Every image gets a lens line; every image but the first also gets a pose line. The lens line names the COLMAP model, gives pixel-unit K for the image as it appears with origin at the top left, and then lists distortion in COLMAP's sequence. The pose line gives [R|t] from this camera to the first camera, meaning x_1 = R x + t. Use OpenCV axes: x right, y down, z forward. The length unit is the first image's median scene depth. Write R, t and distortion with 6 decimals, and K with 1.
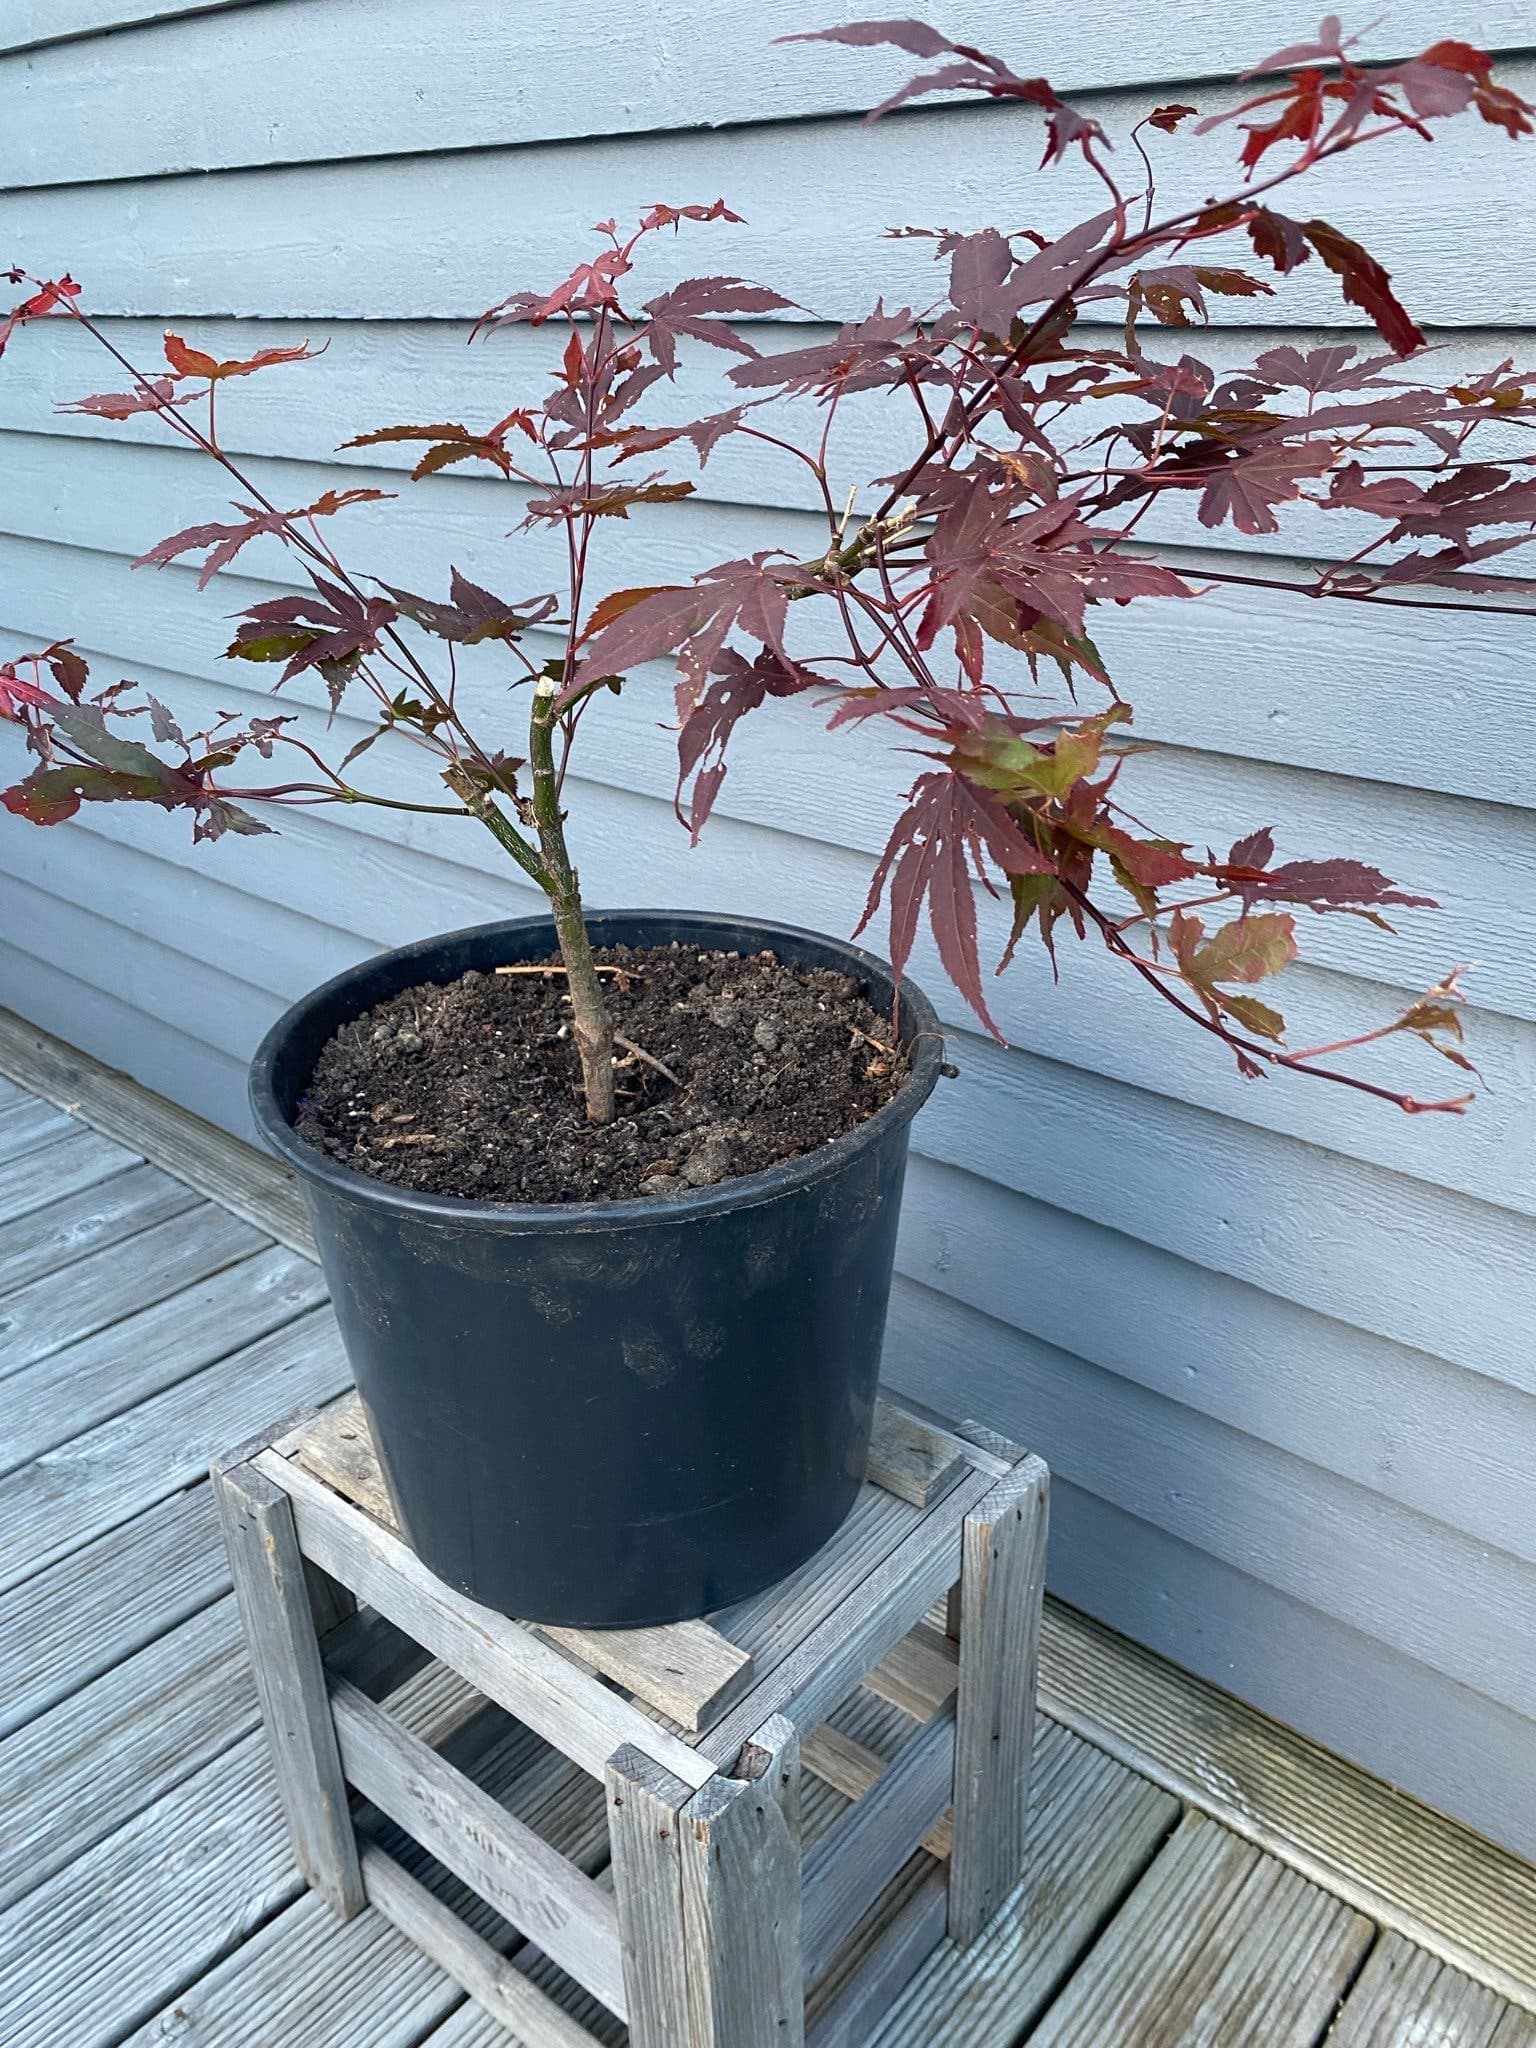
lens RADIAL K [[1536.5, 0, 797.0], [0, 1536.5, 1028.5], [0, 0, 1]] dist [0.001346, -0.000332]
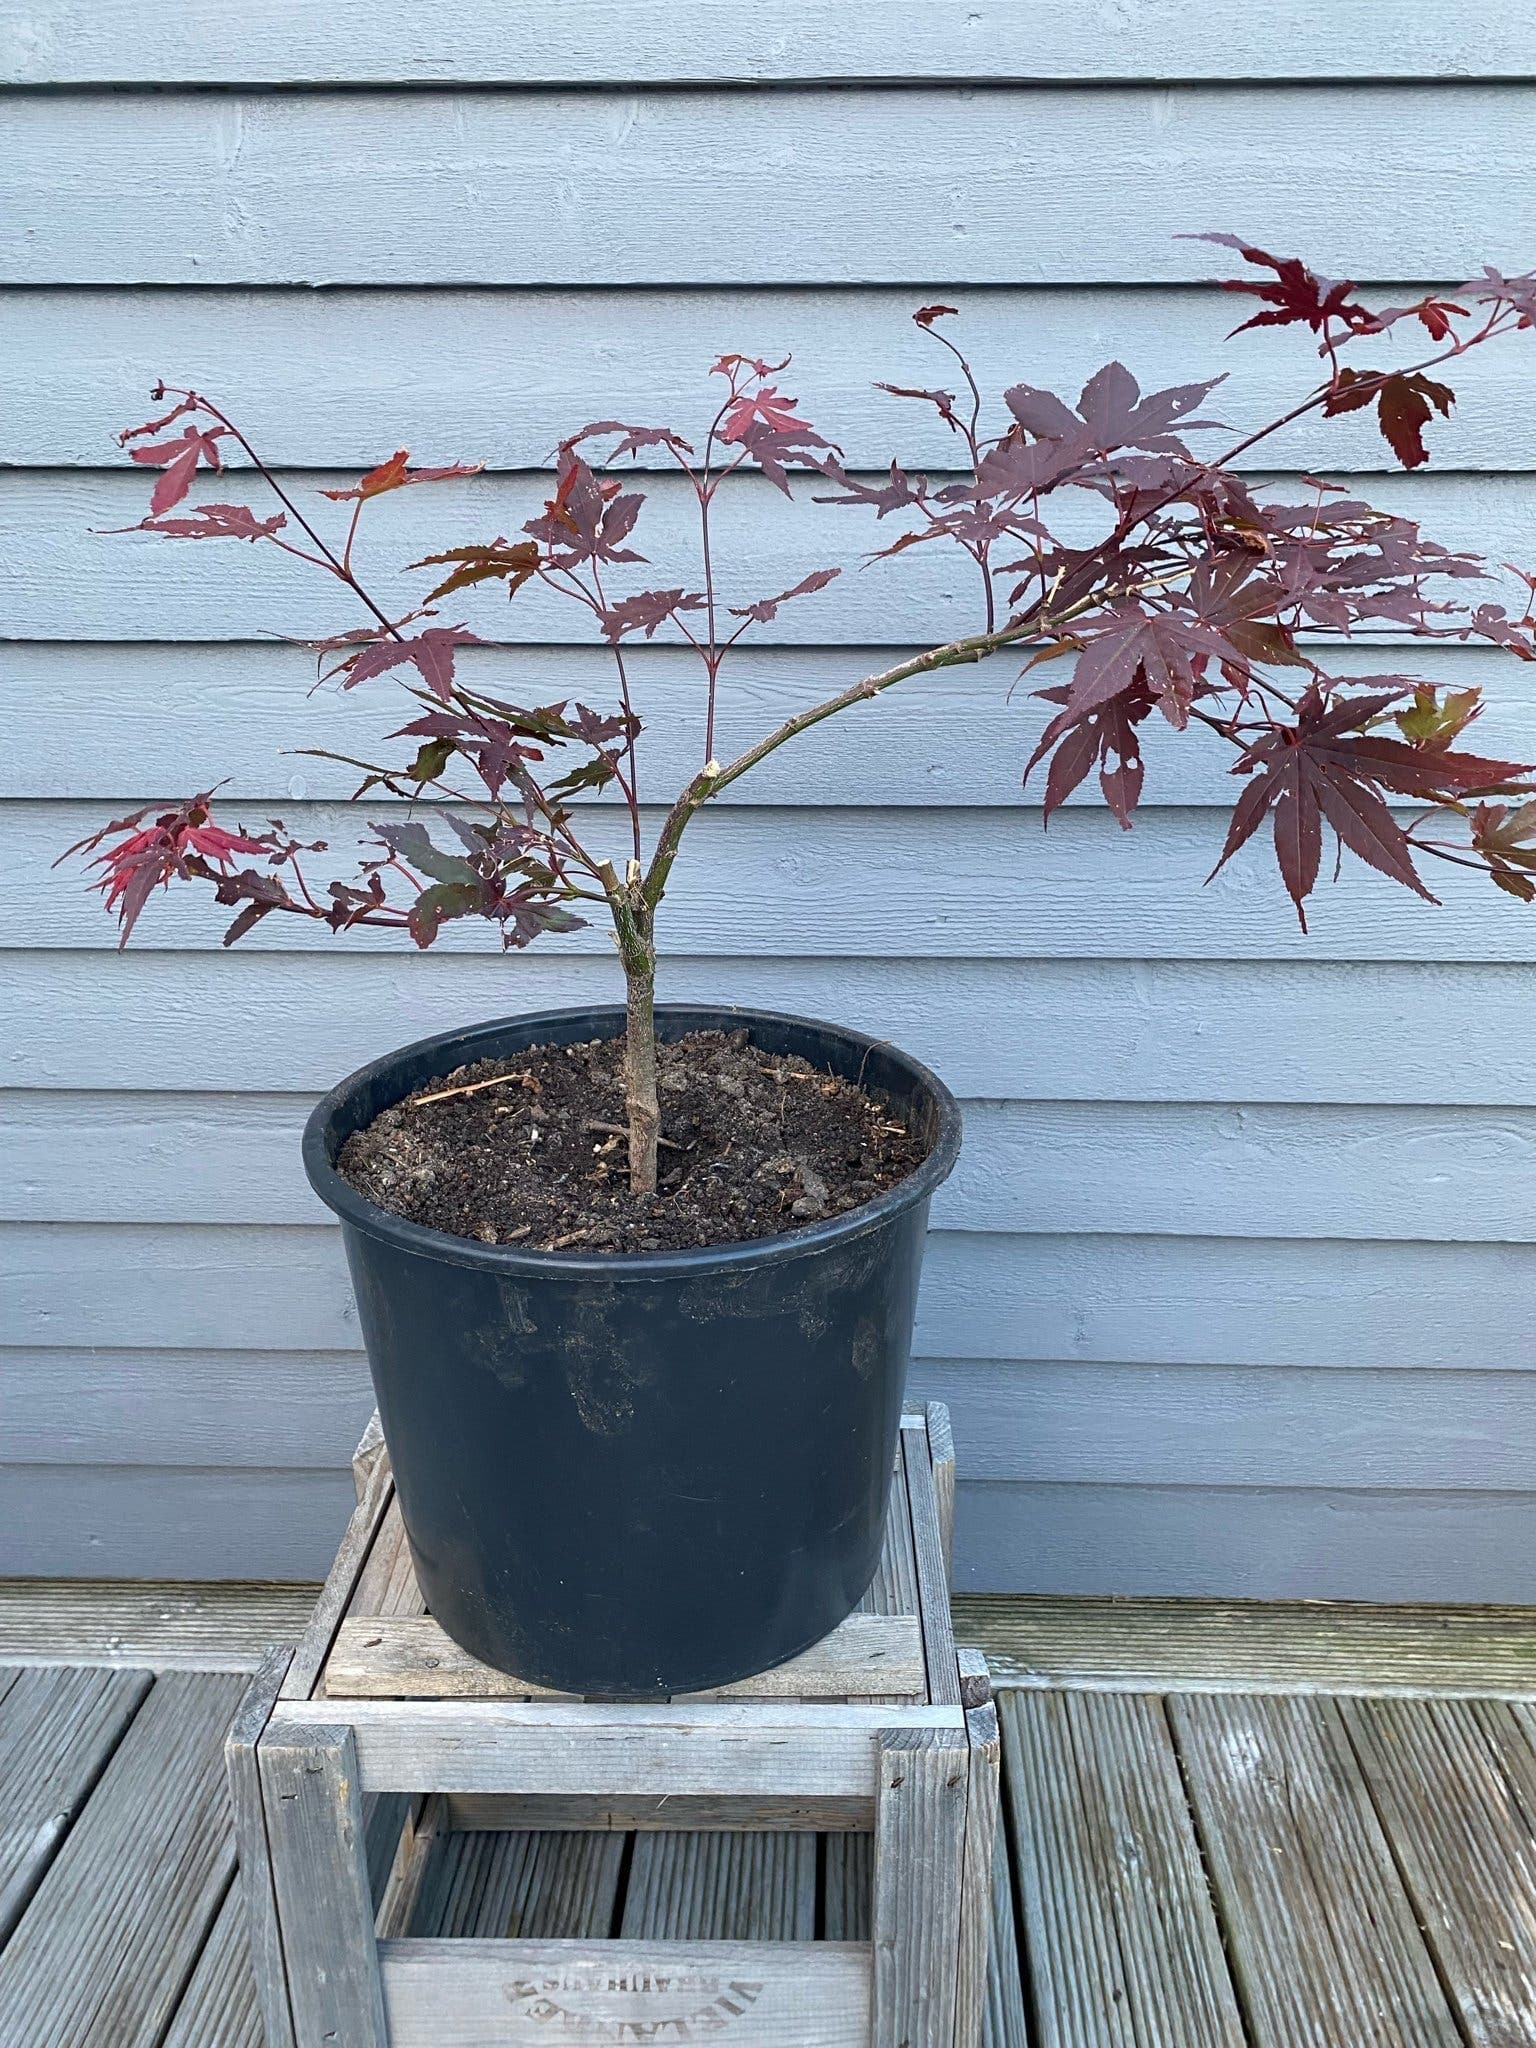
lens RADIAL K [[1536.5, 0, 797.0], [0, 1536.5, 1028.5], [0, 0, 1]] dist [0.001346, -0.000332]
pose [[0.785525, -0.204610, 0.584025, -0.521161], [0.260879, 0.965288, -0.012703, -0.007172], [-0.561153, 0.162338, 0.811636, 0.062124]]
